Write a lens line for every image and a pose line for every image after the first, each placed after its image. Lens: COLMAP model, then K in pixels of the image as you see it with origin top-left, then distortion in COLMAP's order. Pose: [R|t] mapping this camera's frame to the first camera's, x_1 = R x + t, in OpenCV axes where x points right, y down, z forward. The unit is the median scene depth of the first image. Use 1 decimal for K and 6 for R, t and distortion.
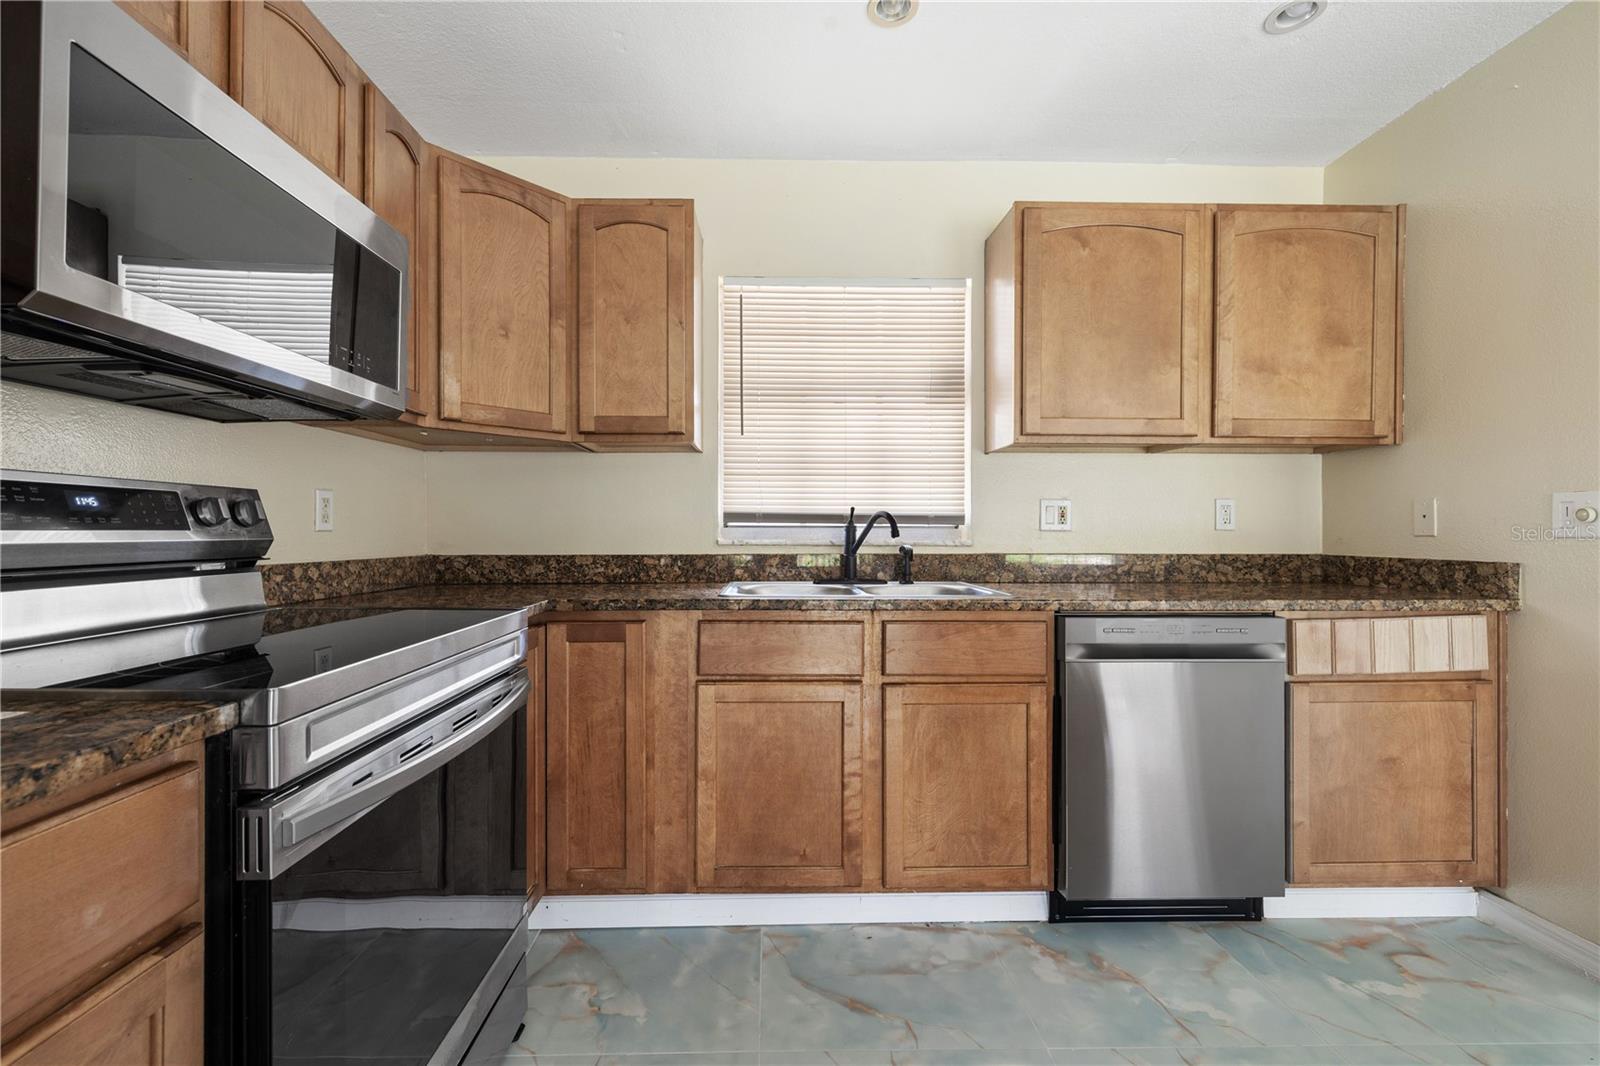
lens RADIAL K [[672.9, 0, 787.8], [0, 672.9, 530.3], [0, 0, 1]] dist [0.001781, 0.000462]
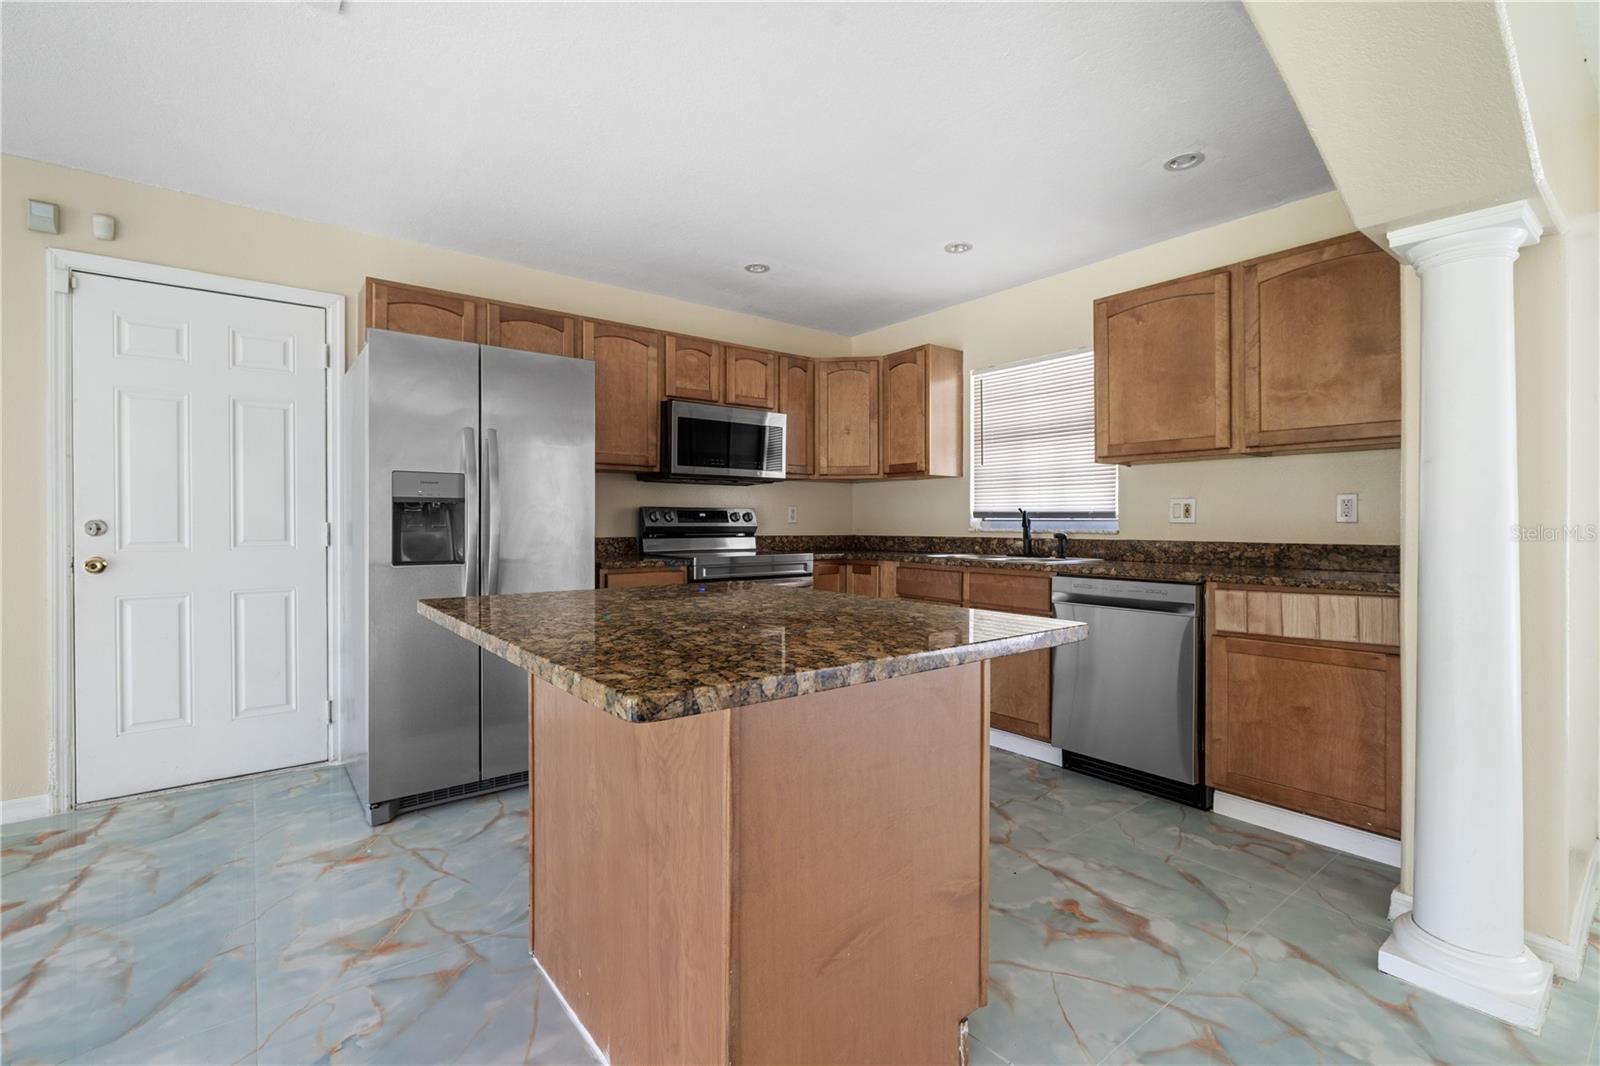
lens RADIAL K [[708.8, 0, 797.6], [0, 708.8, 525.3], [0, 0, 1]] dist [-0.009867, 0.000182]
pose [[0.596167, 0.003003, -0.802855, 1.220892], [0.000400, 0.999992, 0.004037, -0.000901], [0.802860, -0.002728, 0.596161, -0.454778]]
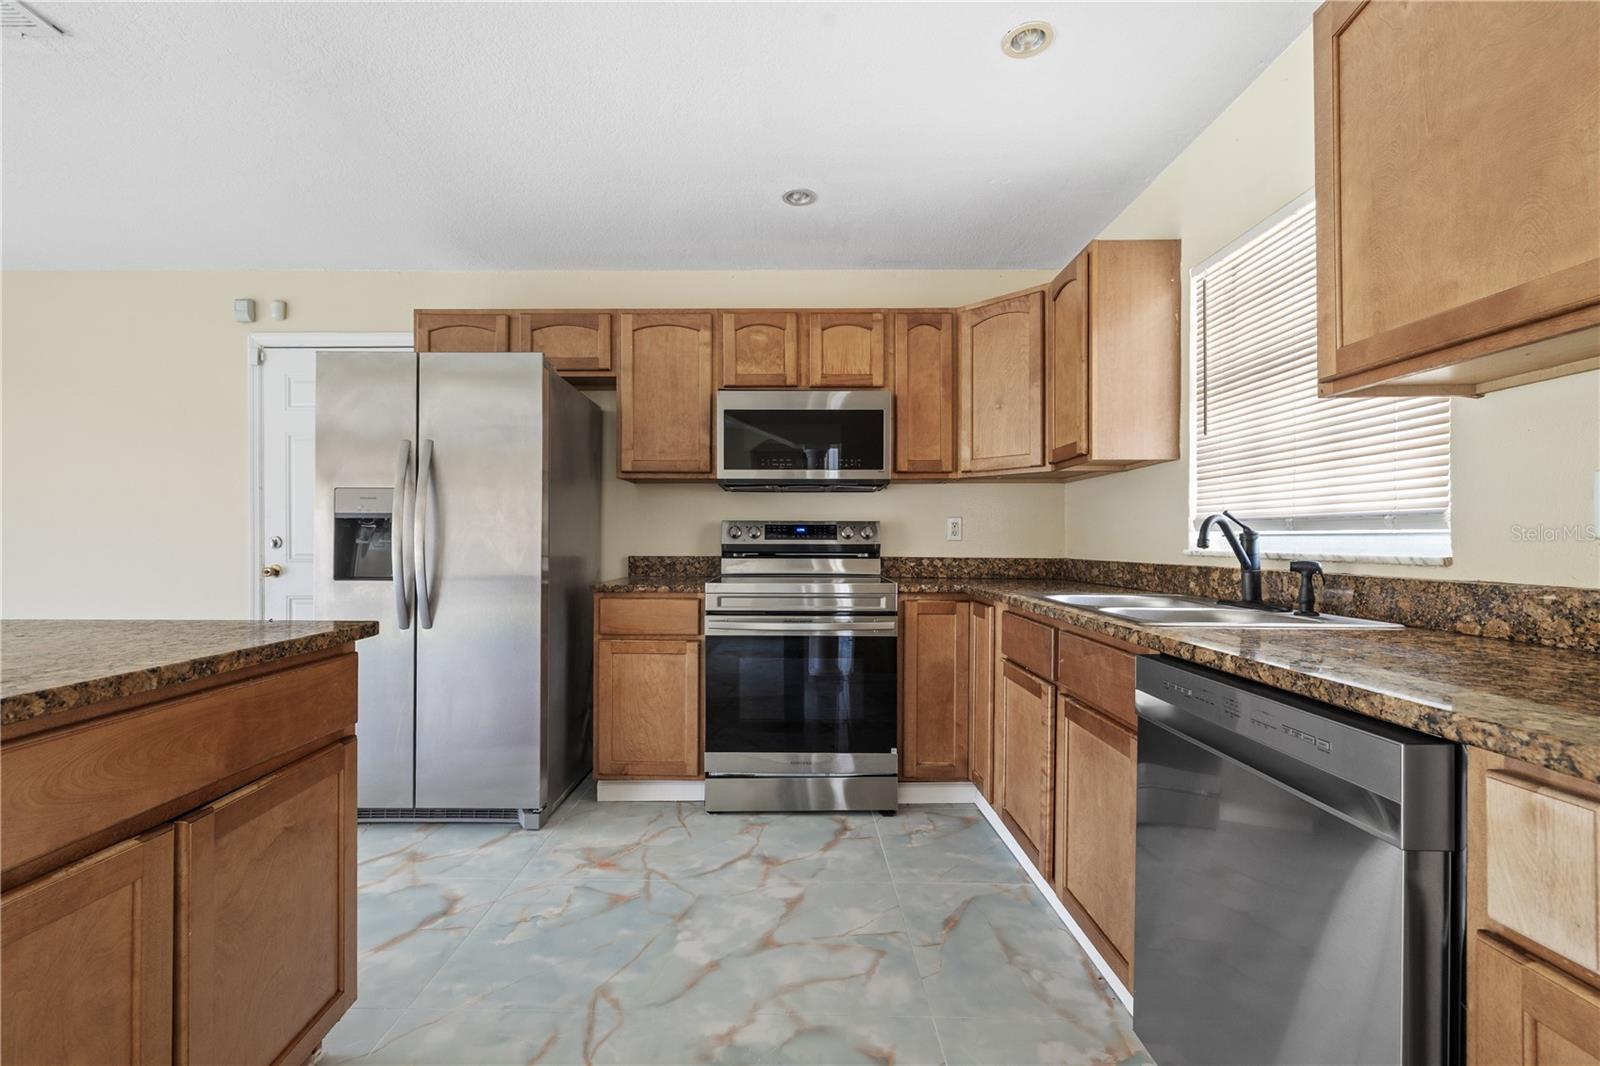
lens RADIAL K [[684.0, 0, 783.4], [0, 684.0, 538.2], [0, 0, 1]] dist [-0.000945, 0.000024]
pose [[-0.035575, -0.004846, -0.999355, 1.010063], [-0.001753, 0.999987, -0.004787, 0.003858], [0.999365, 0.001582, -0.035583, 0.539871]]
